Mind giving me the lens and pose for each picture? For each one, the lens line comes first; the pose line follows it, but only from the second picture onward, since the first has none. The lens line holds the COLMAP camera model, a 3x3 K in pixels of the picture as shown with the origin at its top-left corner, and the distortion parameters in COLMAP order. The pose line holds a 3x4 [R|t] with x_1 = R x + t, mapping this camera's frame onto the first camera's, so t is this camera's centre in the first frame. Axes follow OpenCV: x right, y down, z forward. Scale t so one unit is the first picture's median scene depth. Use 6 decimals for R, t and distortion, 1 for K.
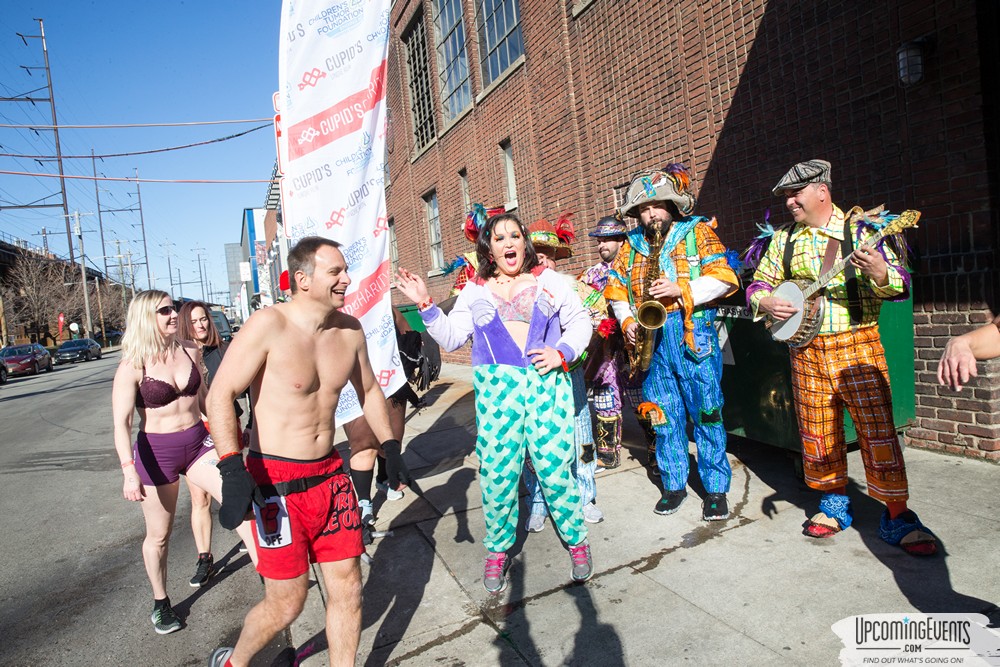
lens RADIAL K [[677.6, 0, 501.7], [0, 677.6, 333.7], [0, 0, 1]] dist [-0.070118, 0.046127]
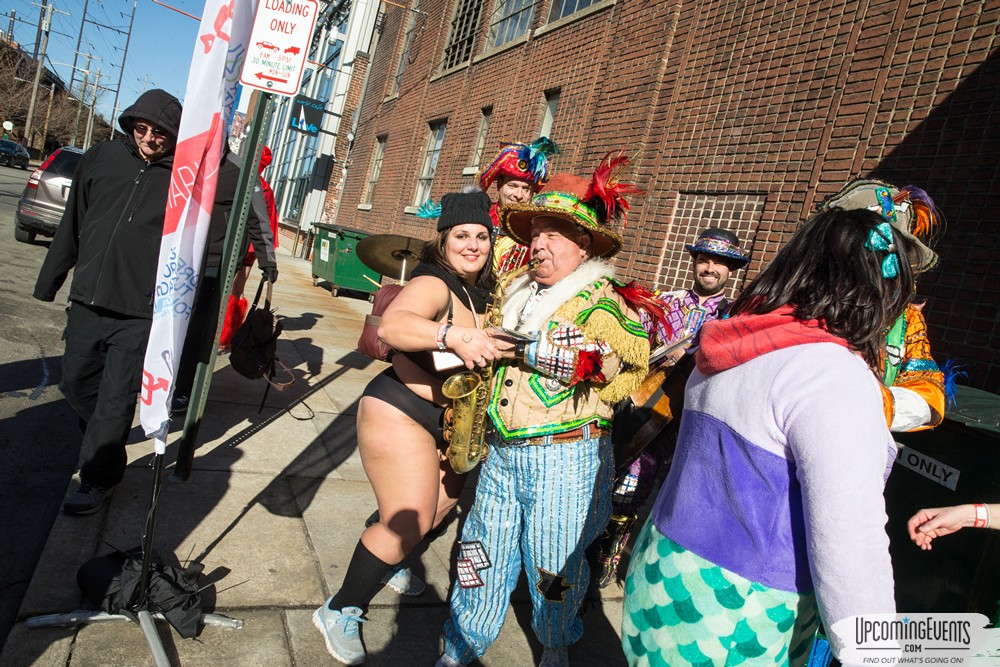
lens RADIAL K [[677.6, 0, 496.8], [0, 677.6, 332.1], [0, 0, 1]] dist [-0.070118, 0.046127]
pose [[0.937531, 0.335665, 0.091457, -0.038567], [-0.339808, 0.939887, 0.033817, -0.013484], [-0.074608, -0.062783, 0.995235, 0.181296]]
